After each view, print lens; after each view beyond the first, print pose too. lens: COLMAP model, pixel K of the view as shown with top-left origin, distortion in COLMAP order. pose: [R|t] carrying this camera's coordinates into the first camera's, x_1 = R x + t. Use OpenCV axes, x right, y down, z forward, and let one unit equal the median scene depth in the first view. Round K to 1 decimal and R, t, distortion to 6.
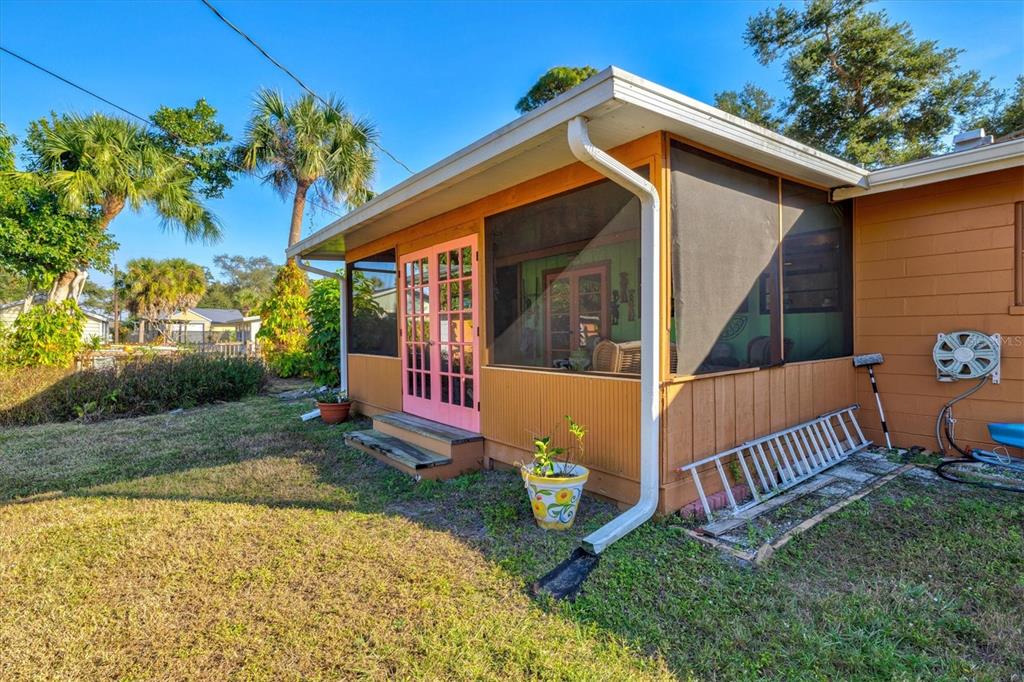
lens RADIAL K [[481.1, 0, 512.0], [0, 481.1, 341.0], [0, 0, 1]] dist [-0.002448, 0.001394]
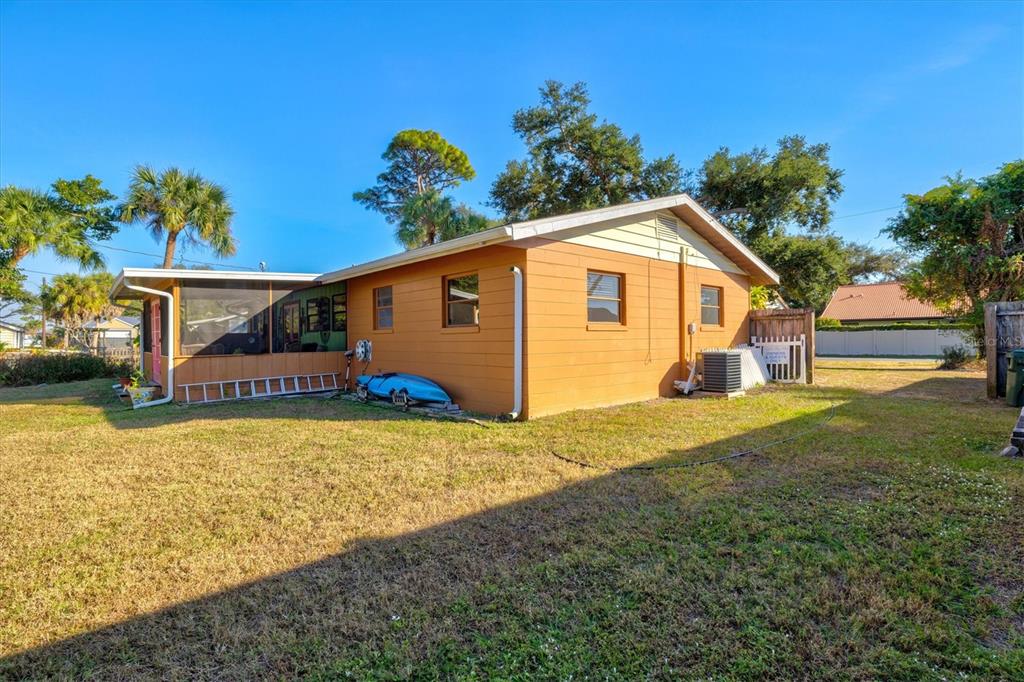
lens RADIAL K [[481.1, 0, 512.0], [0, 481.1, 341.0], [0, 0, 1]] dist [-0.002448, 0.001394]
pose [[0.998029, -0.000700, 0.062745, 0.484230], [0.001401, 0.999937, -0.011128, 0.003759], [-0.062733, 0.011194, 0.997968, -0.462272]]
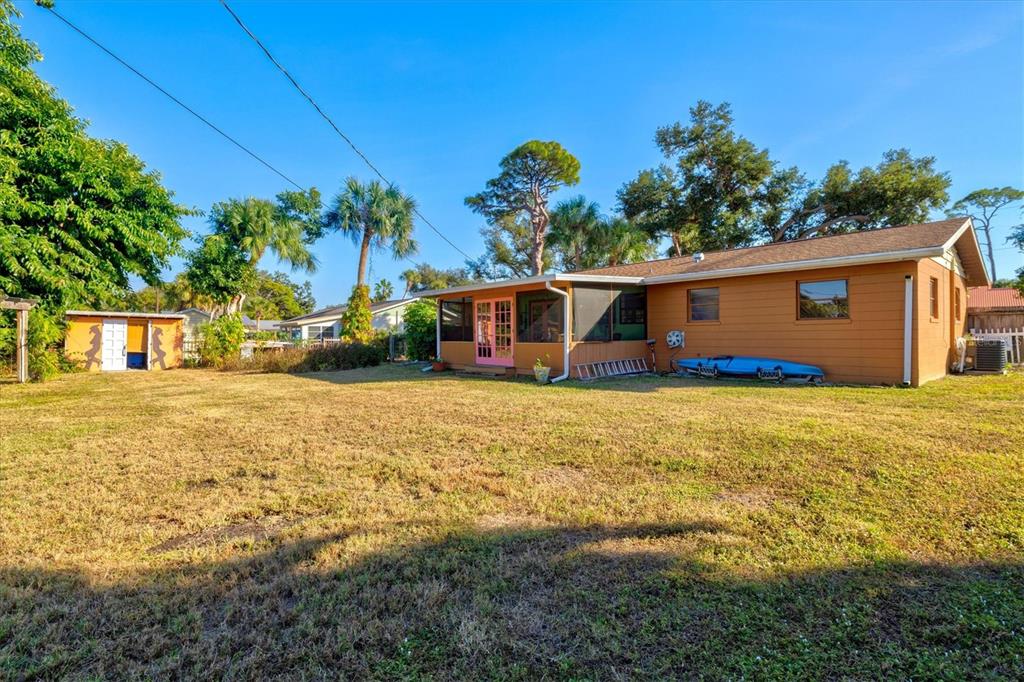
lens RADIAL K [[481.1, 0, 512.0], [0, 481.1, 341.0], [0, 0, 1]] dist [-0.002448, 0.001394]
pose [[0.997719, 0.000459, 0.067497, -0.088110], [-0.000083, 0.999984, -0.005575, 0.018959], [-0.067498, 0.005557, 0.997704, -0.608227]]
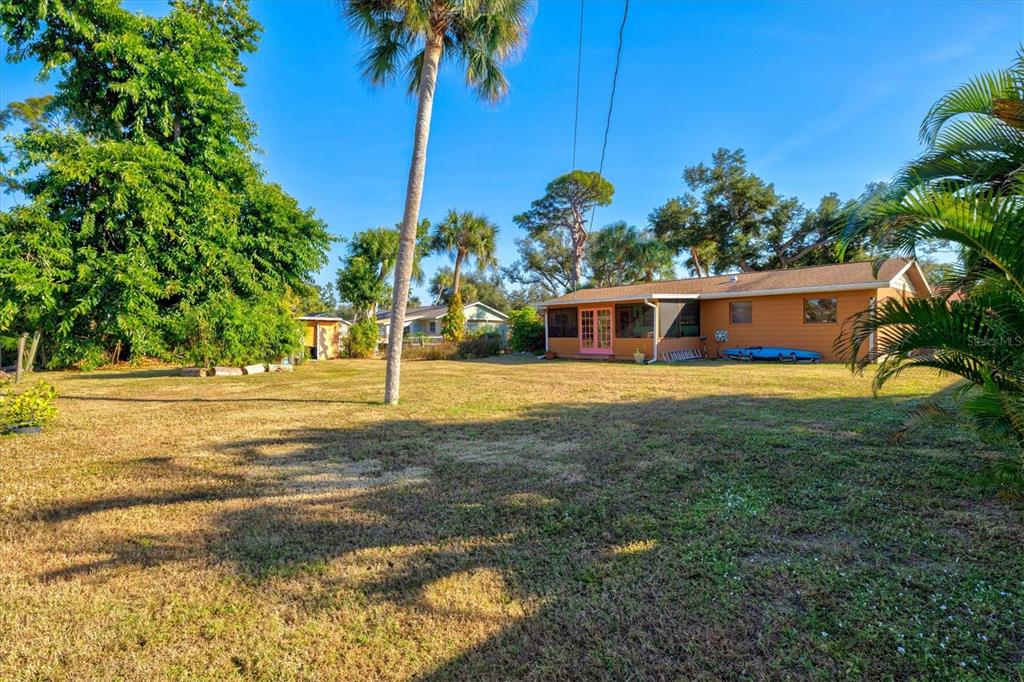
lens RADIAL K [[481.1, 0, 512.0], [0, 481.1, 341.0], [0, 0, 1]] dist [-0.002448, 0.001394]
pose [[0.996715, -0.000736, 0.080980, -0.424849], [0.000931, 0.999997, -0.002373, 0.027968], [-0.080978, 0.002441, 0.996713, -1.034586]]
